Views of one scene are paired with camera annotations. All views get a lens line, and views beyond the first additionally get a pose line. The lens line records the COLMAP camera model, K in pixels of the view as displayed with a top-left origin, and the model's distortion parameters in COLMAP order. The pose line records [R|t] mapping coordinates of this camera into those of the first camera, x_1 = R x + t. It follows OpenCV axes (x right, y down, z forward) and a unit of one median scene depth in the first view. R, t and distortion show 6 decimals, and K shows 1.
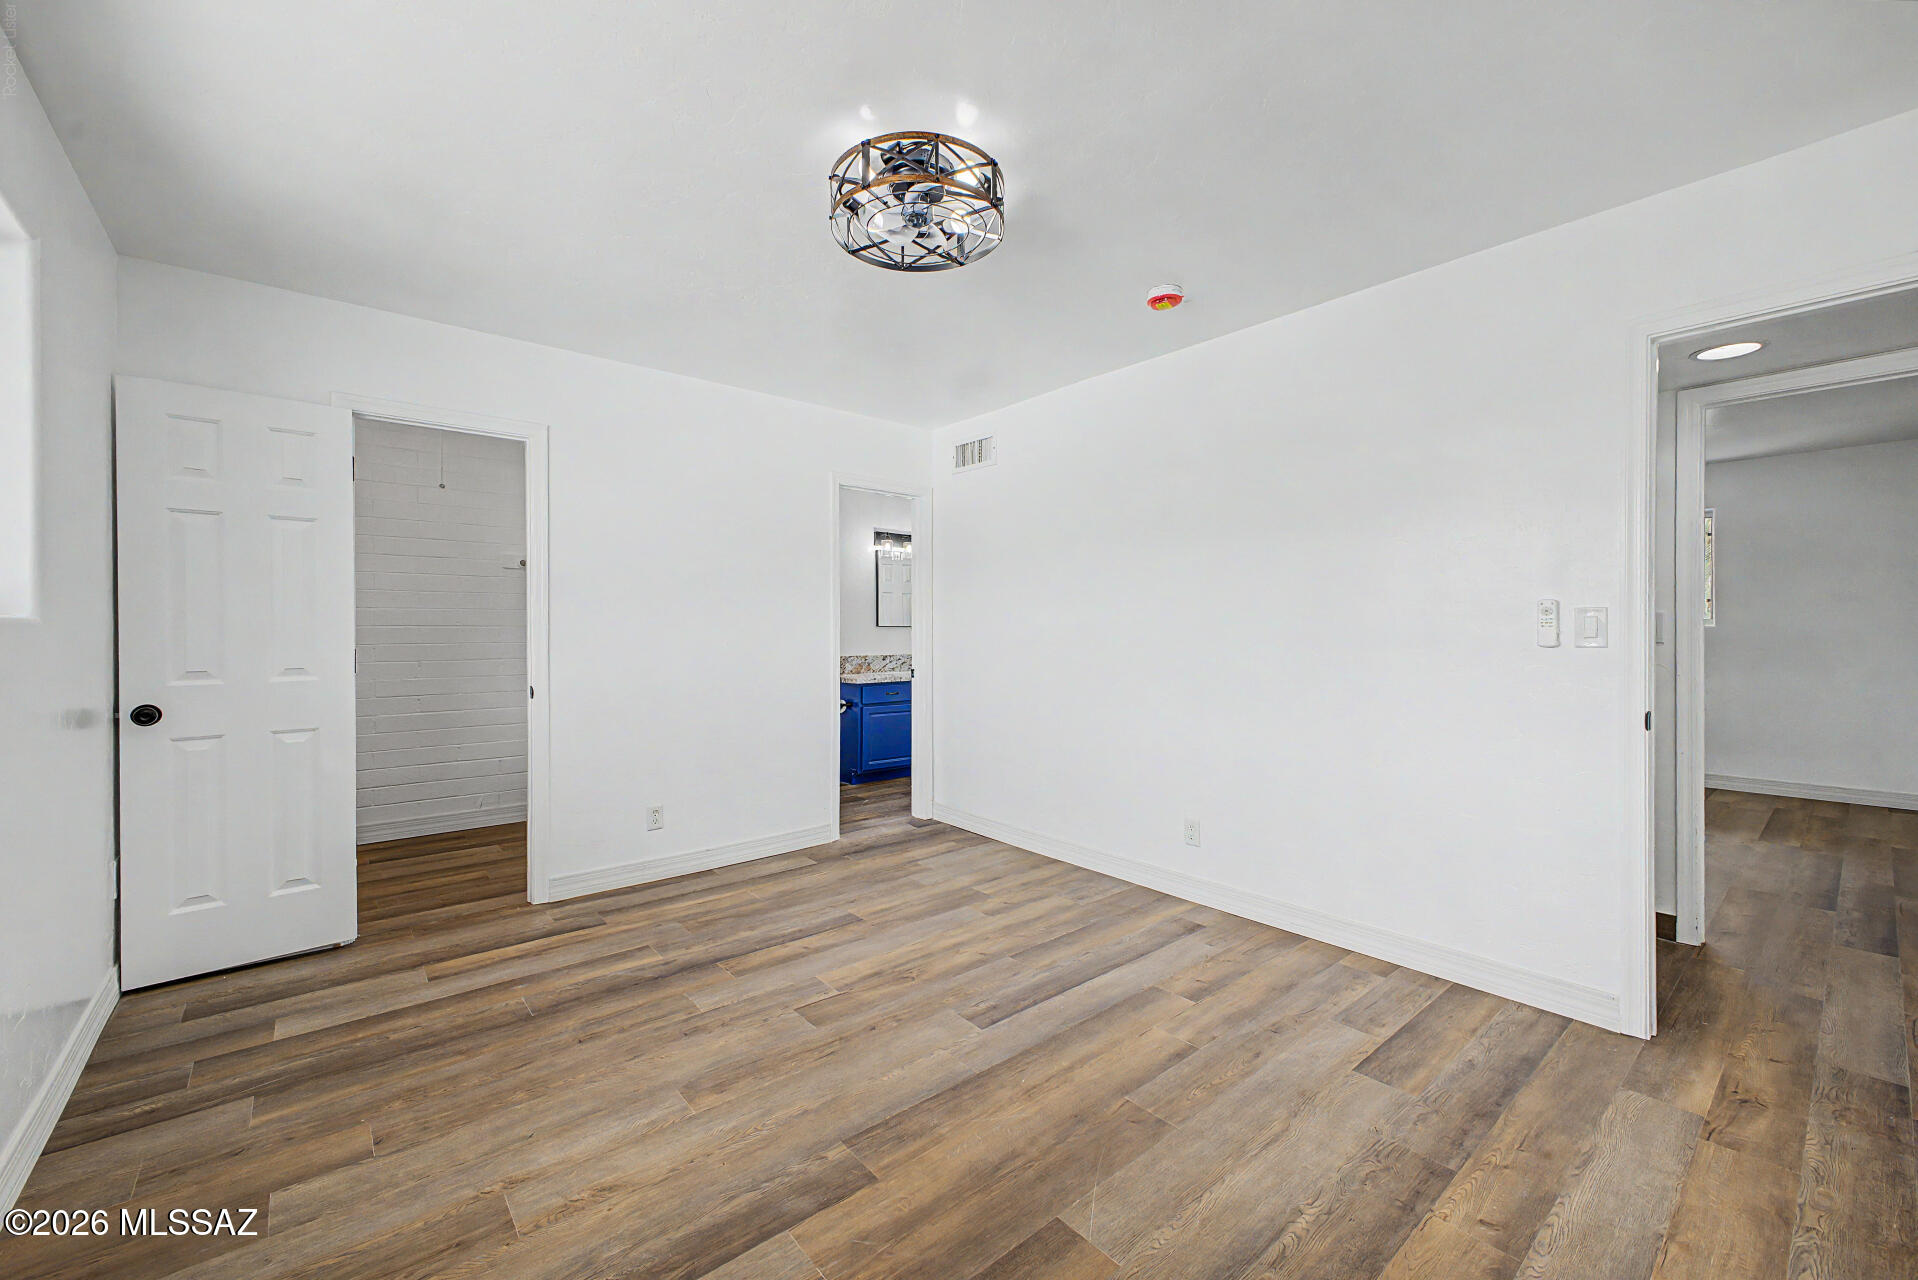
lens RADIAL K [[770.1, 0, 959.0], [0, 770.1, 640.0], [0, 0, 1]] dist [0.013508, -0.000277]
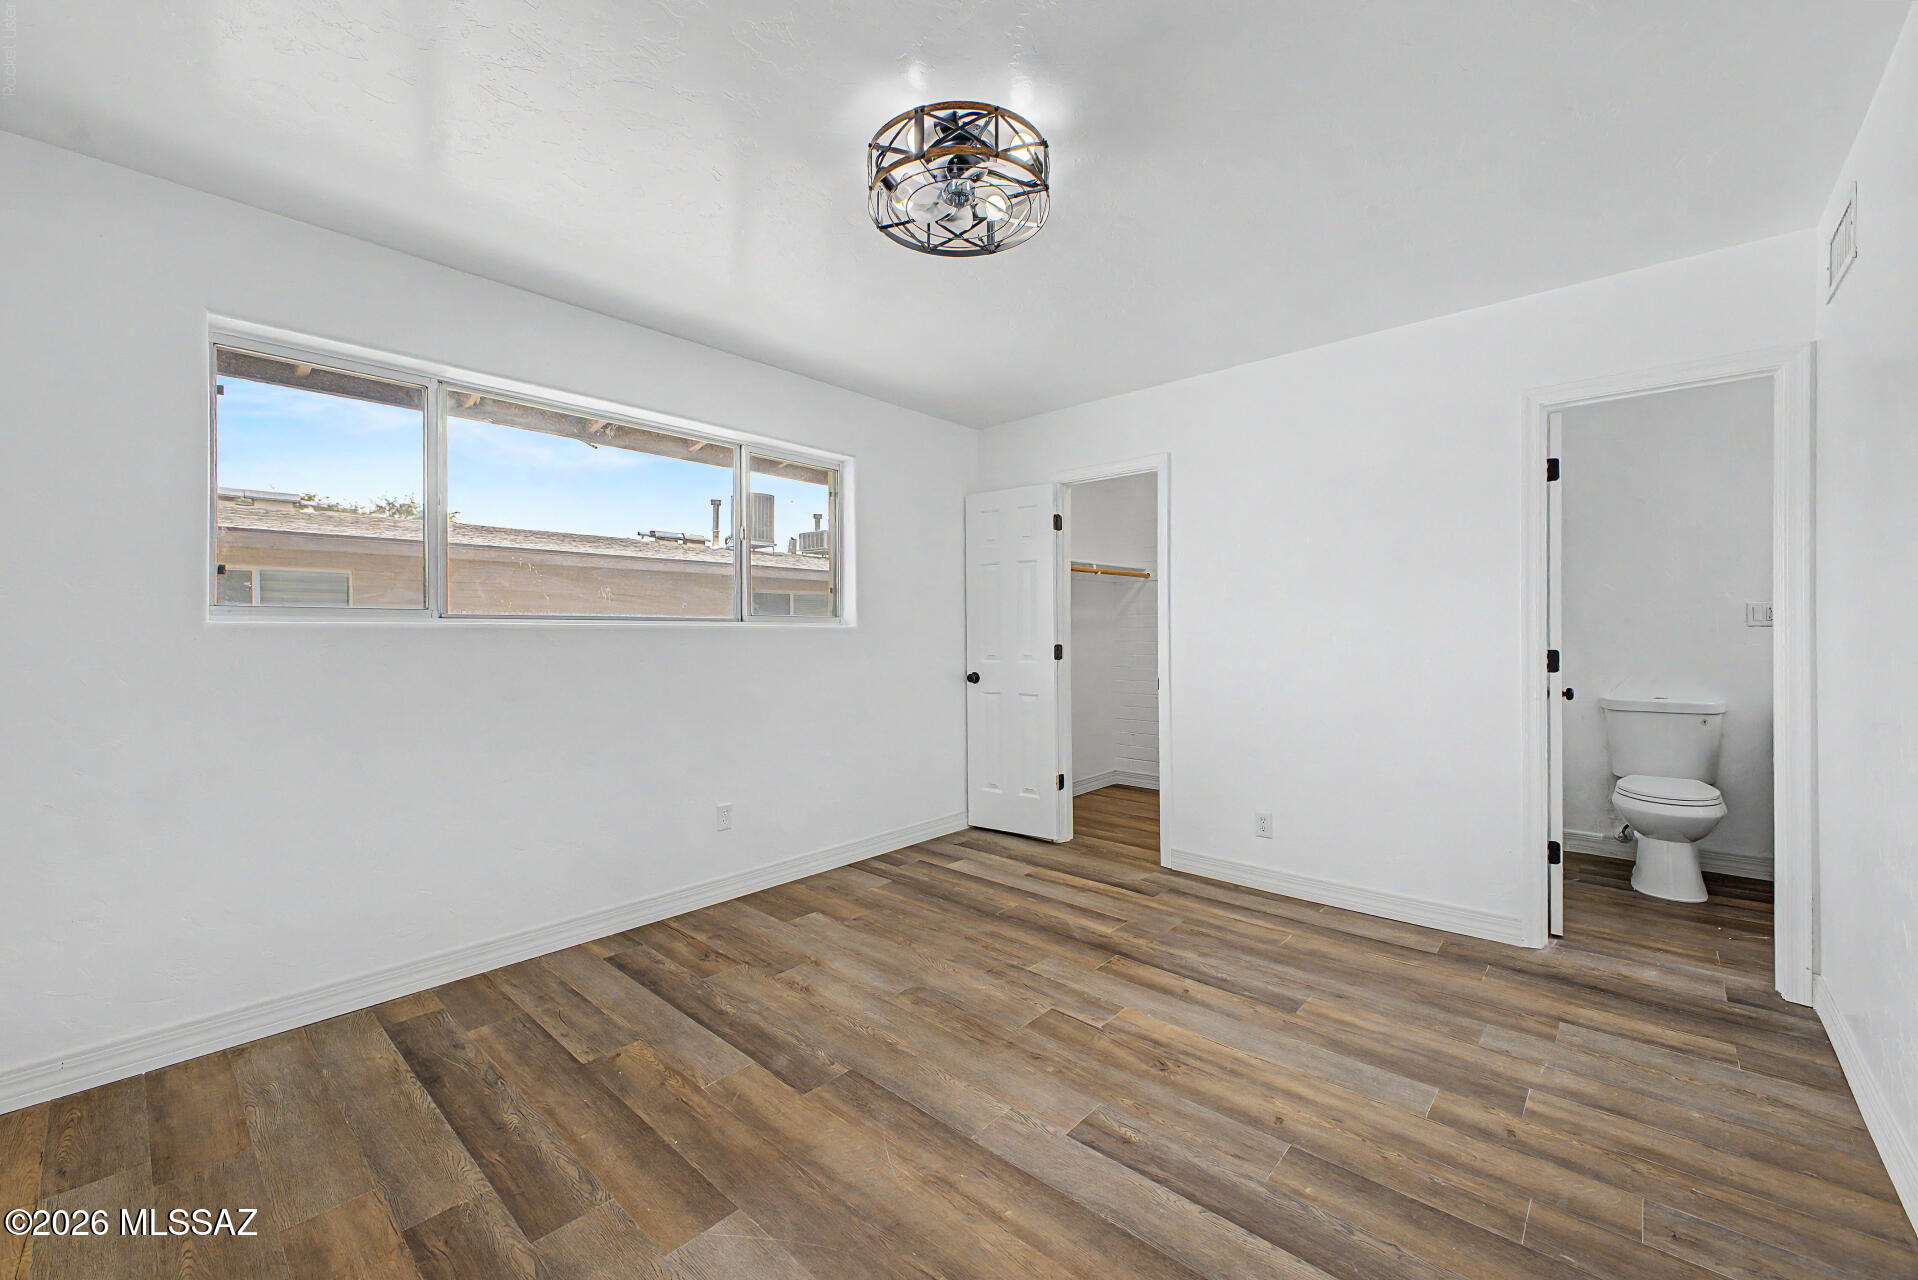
lens RADIAL K [[760.8, 0, 961.4], [0, 760.8, 635.6], [0, 0, 1]] dist [0.018143, -0.000485]
pose [[0.139937, 0.007097, -0.990135, 0.688252], [-0.012495, 0.999907, 0.005401, -0.009984], [0.990082, 0.011616, 0.140012, 0.676388]]
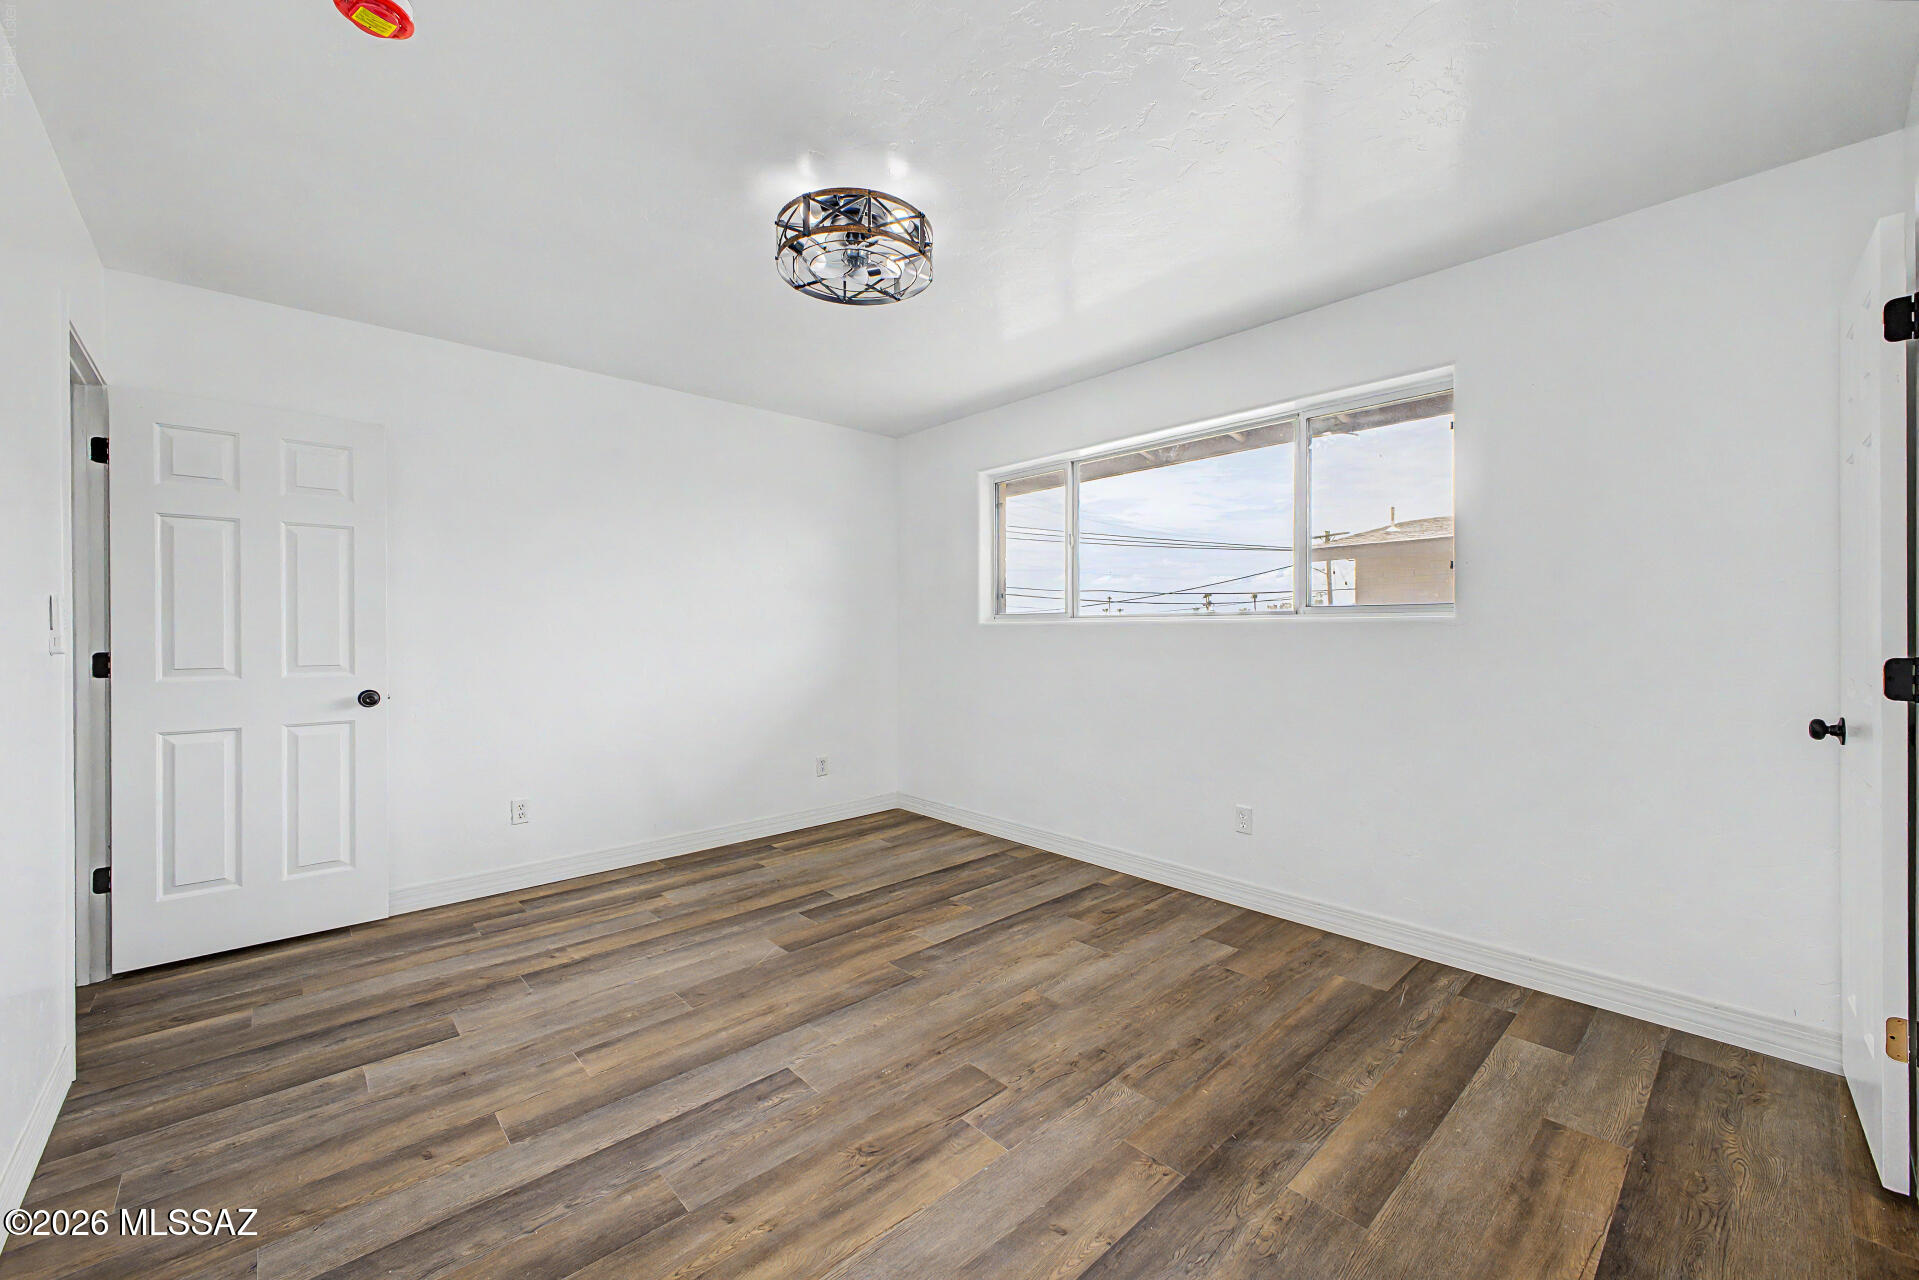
lens RADIAL K [[761.2, 0, 961.9], [0, 761.2, 635.6], [0, 0, 1]] dist [0.018143, -0.000485]
pose [[-0.998966, 0.008553, -0.044650, -0.121255], [0.007413, 0.999644, 0.025647, -0.023278], [0.044854, 0.025289, -0.998673, 1.652080]]
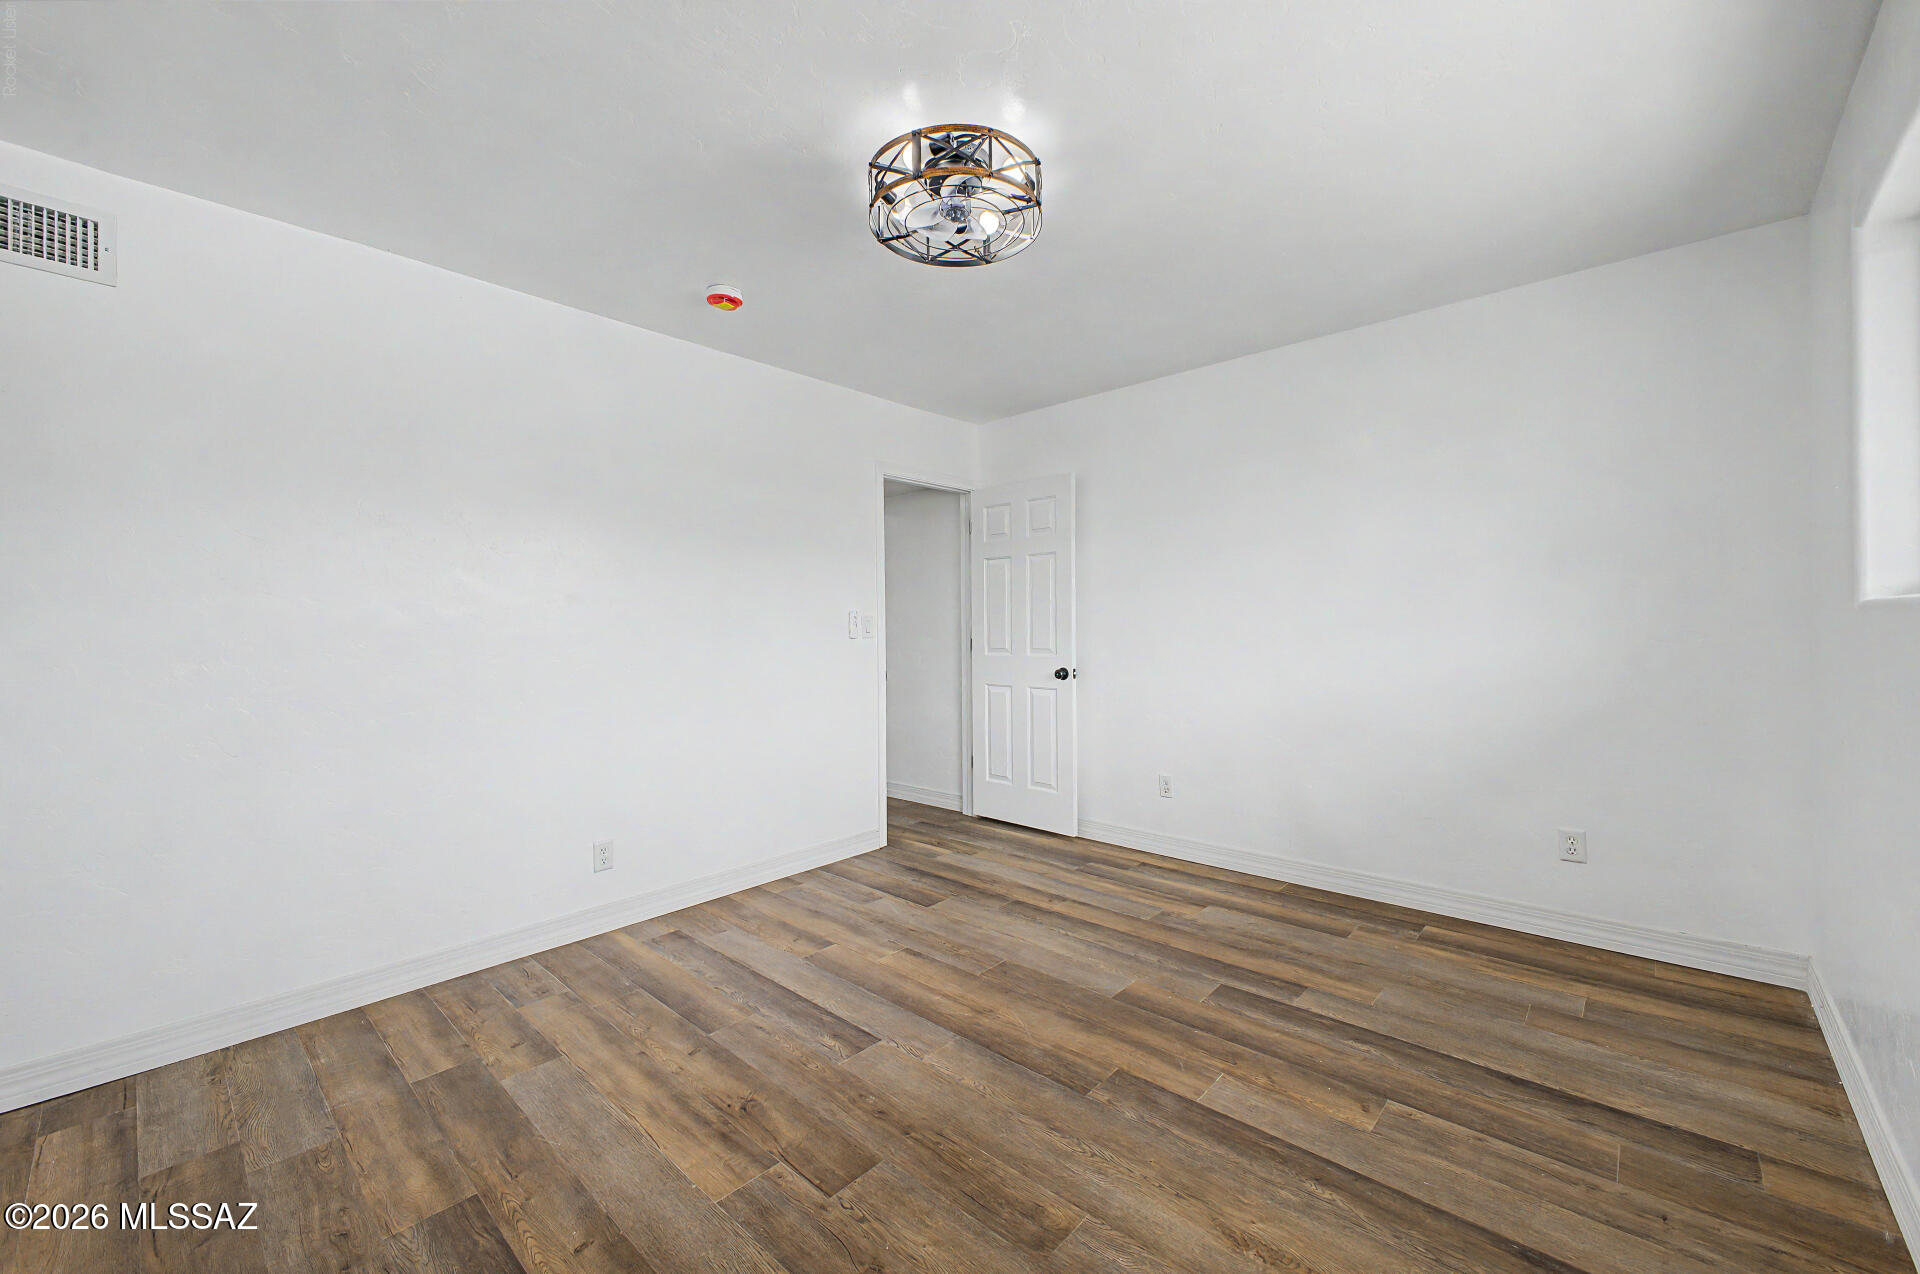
lens RADIAL K [[761.6, 0, 962.4], [0, 761.6, 632.6], [0, 0, 1]] dist [0.018143, -0.000485]
pose [[-0.133121, -0.004681, 0.991089, -0.808741], [0.028231, 0.999565, 0.008513, -0.008960], [-0.990698, 0.029113, -0.132931, 0.880521]]
